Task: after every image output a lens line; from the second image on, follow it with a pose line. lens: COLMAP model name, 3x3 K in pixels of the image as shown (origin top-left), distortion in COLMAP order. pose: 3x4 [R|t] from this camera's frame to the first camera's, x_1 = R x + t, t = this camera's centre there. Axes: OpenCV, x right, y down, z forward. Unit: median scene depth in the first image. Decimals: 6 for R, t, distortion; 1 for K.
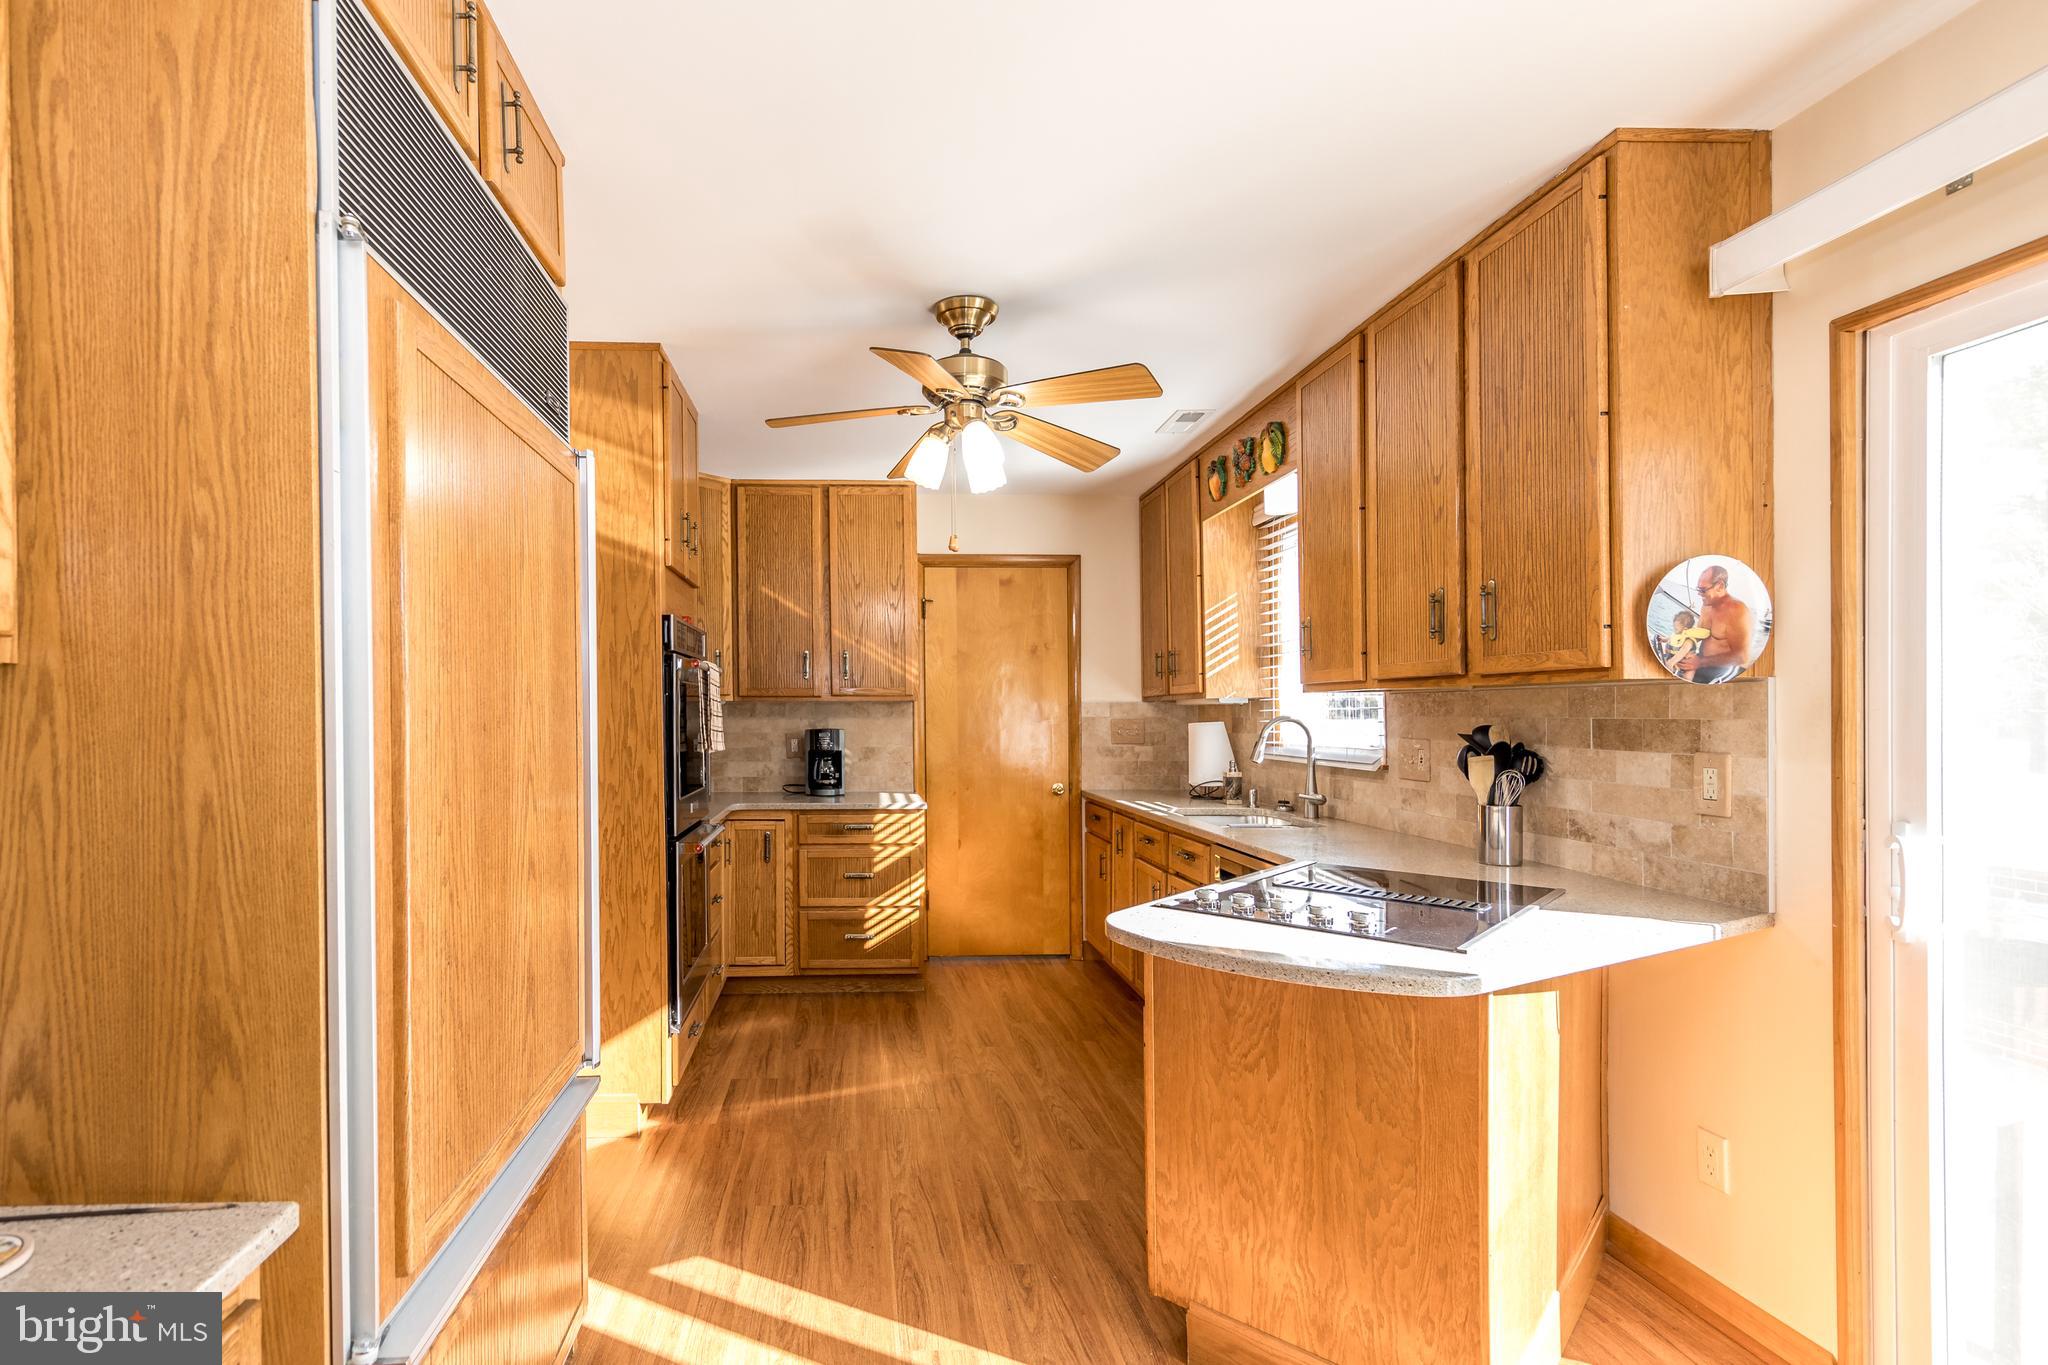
lens RADIAL K [[984.9, 0, 883.0], [0, 984.9, 724.7], [0, 0, 1]] dist [0.001909, -0.000033]
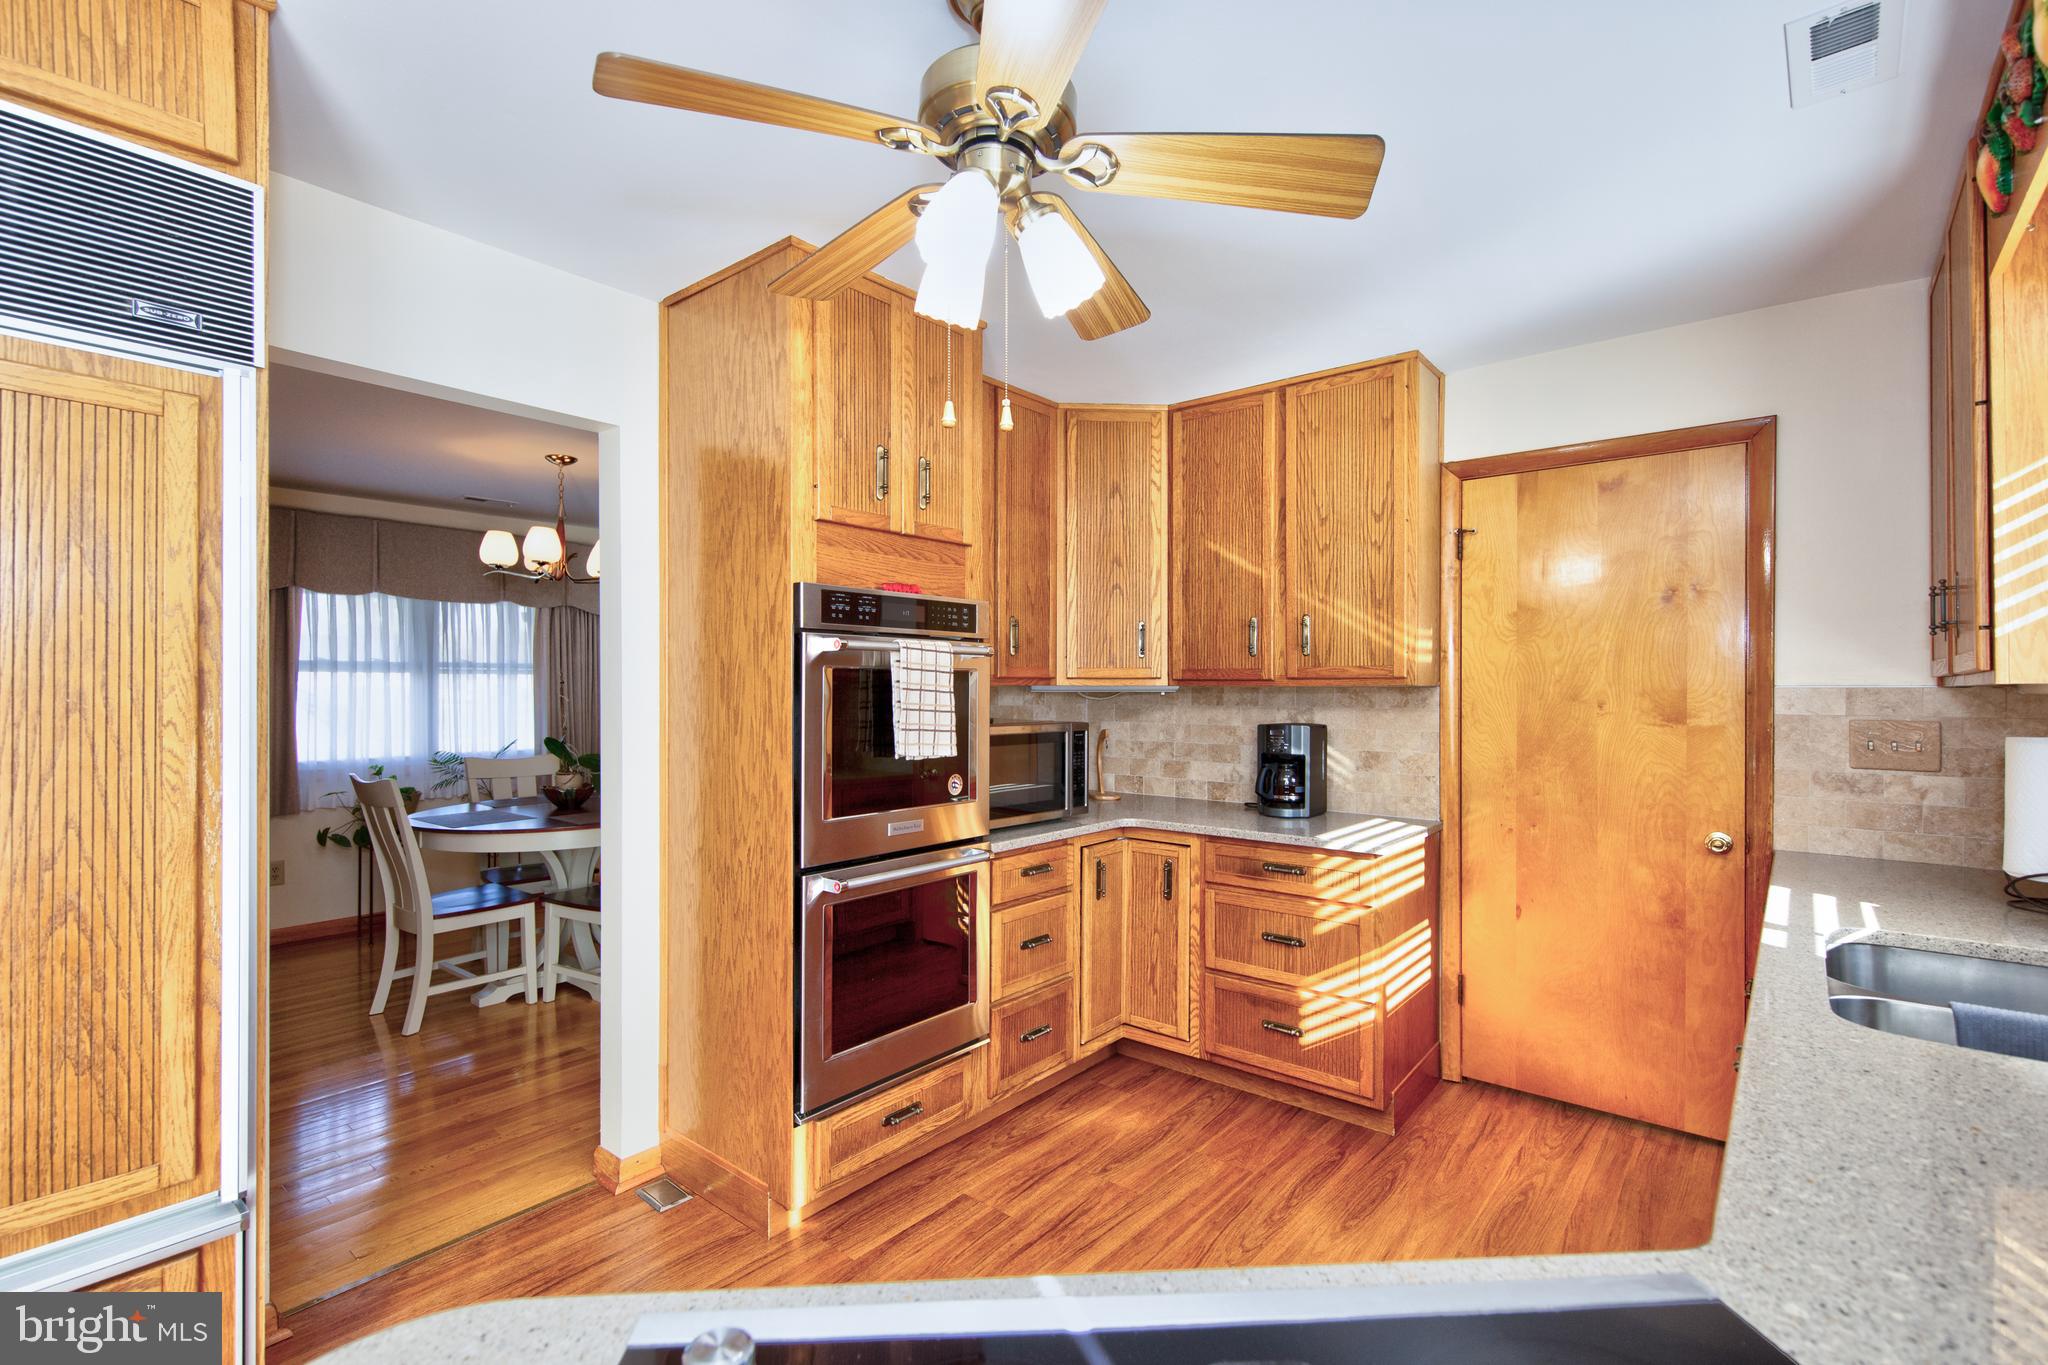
lens RADIAL K [[928.6, 0, 996.6], [0, 928.6, 694.0], [0, 0, 1]] dist [0.002748, -0.000230]
pose [[0.737592, 0.007545, -0.675205, 0.277782], [-0.010629, 0.999943, -0.000437, -0.017468], [0.675163, 0.007499, 0.737630, 0.399515]]
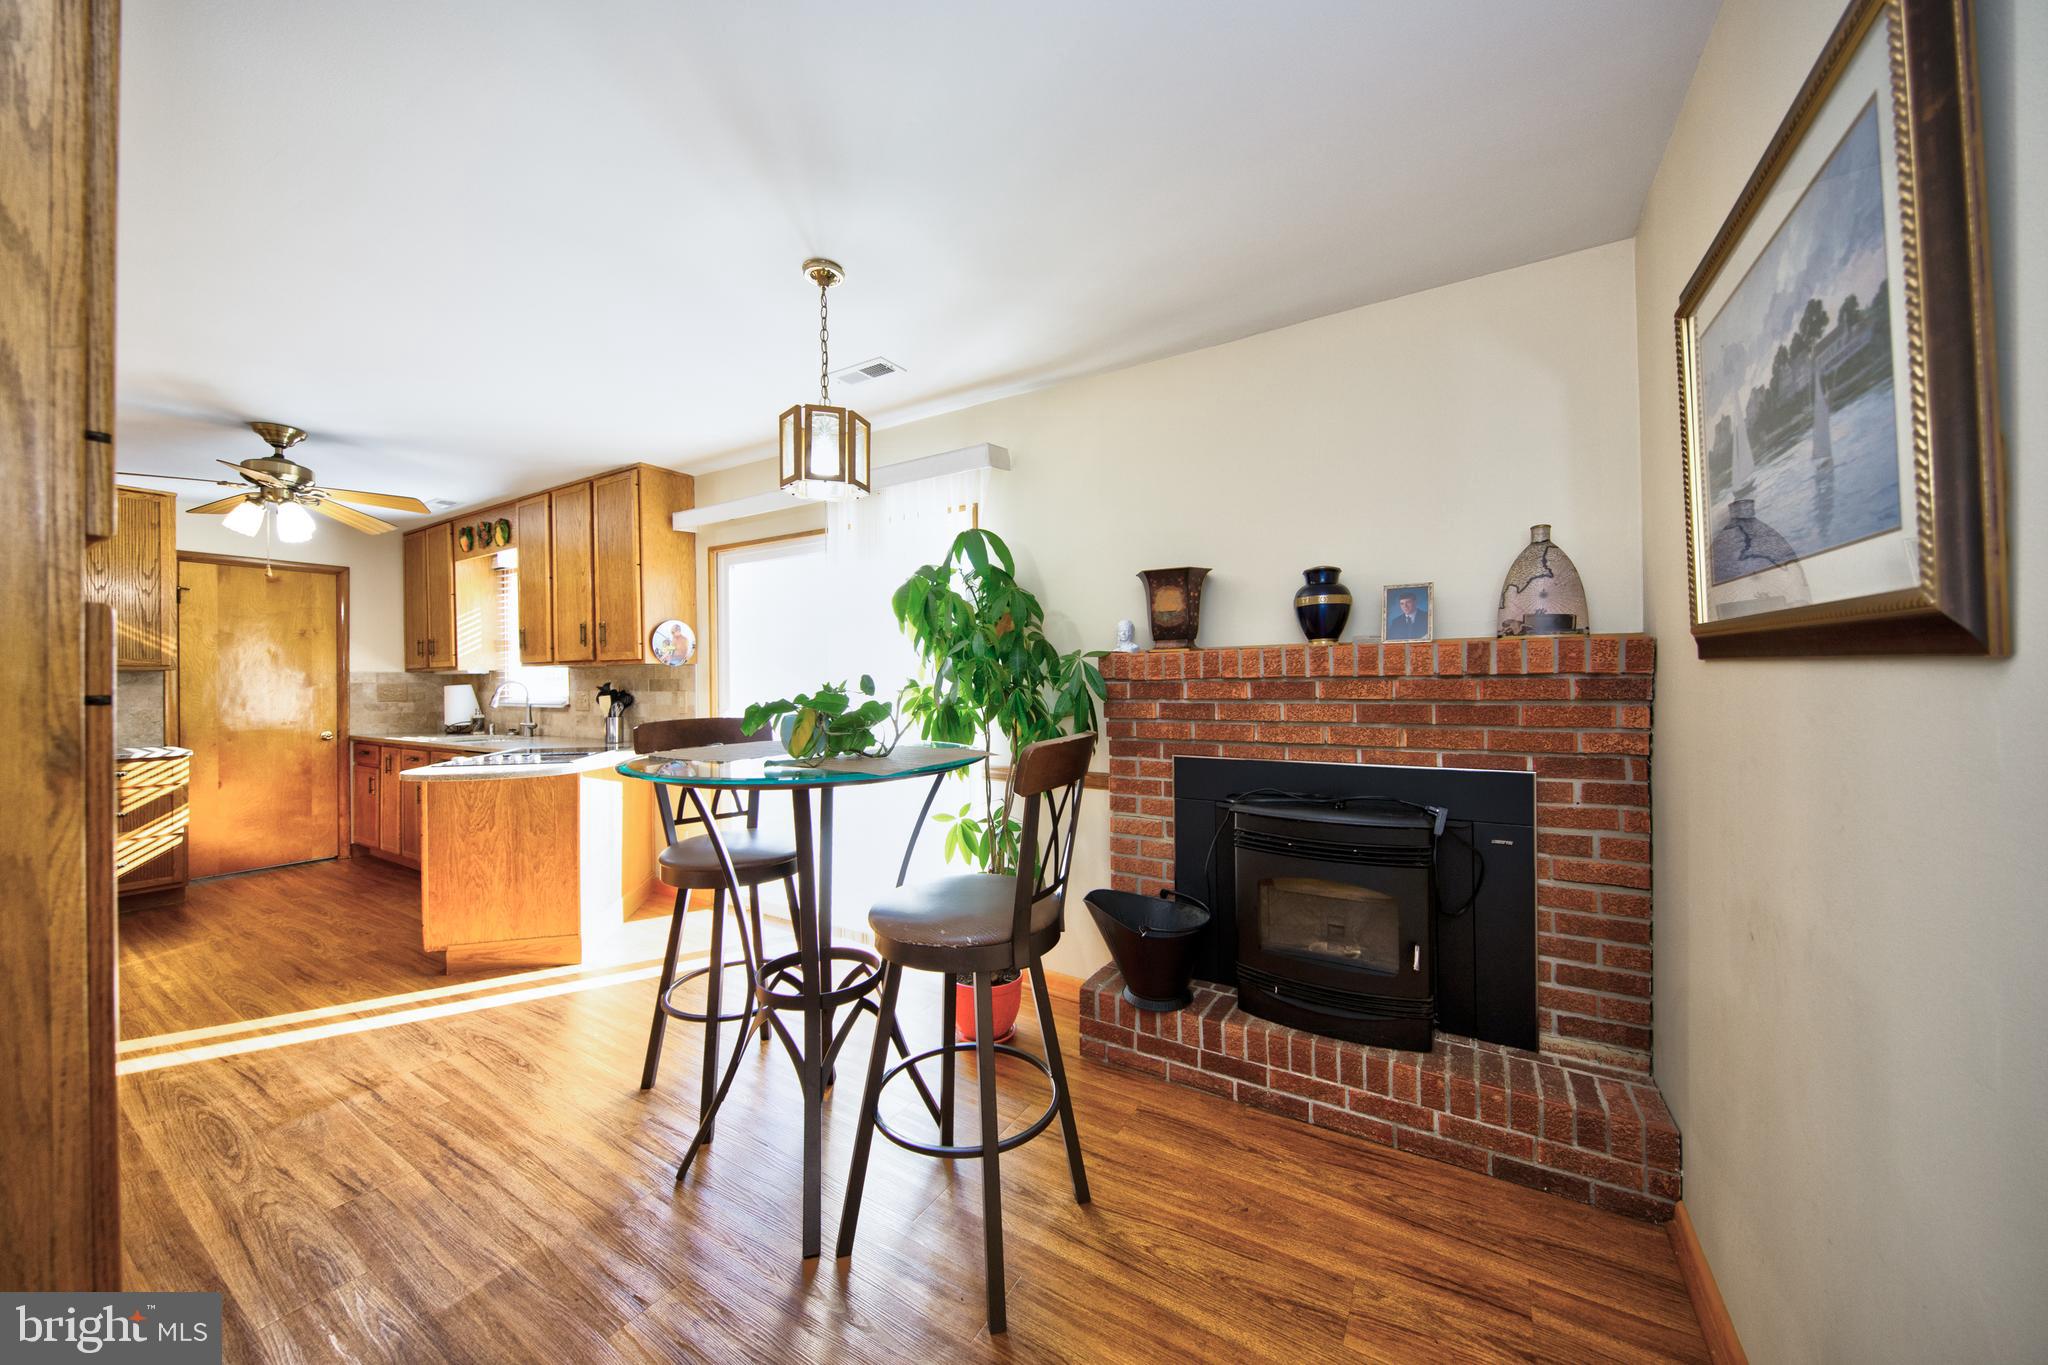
lens RADIAL K [[706.9, 0, 1030.3], [0, 706.9, 670.8], [0, 0, 1]] dist [0.001070, -0.003457]
pose [[0.542848, 0.008315, 0.839790, -0.137749], [0.016706, 0.999646, -0.020697, 0.014209], [-0.839665, 0.025265, 0.542517, -0.424042]]
